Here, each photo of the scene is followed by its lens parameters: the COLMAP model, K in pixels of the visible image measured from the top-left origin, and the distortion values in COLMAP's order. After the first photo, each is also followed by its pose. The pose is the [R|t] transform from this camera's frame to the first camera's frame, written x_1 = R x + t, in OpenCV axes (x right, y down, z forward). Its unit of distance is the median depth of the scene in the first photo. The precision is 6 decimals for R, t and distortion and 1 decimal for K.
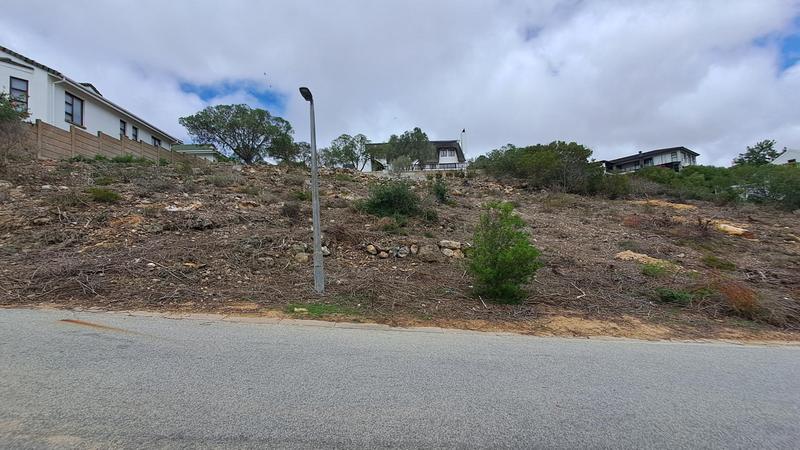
lens RADIAL K [[315.9, 0, 412.6], [0, 315.9, 206.1], [0, 0, 1]] dist [-0.011166, 0.003904]
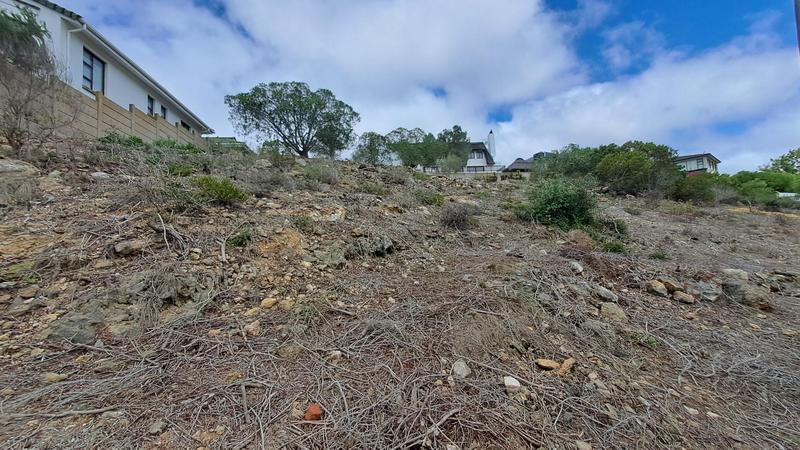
lens RADIAL K [[315.9, 0, 415.5], [0, 315.9, 208.9], [0, 0, 1]] dist [-0.011166, 0.003904]
pose [[0.998873, 0.009535, 0.046490, -0.397813], [-0.009231, 0.999935, -0.006747, -0.003120], [-0.046551, 0.006310, 0.998896, 0.267806]]
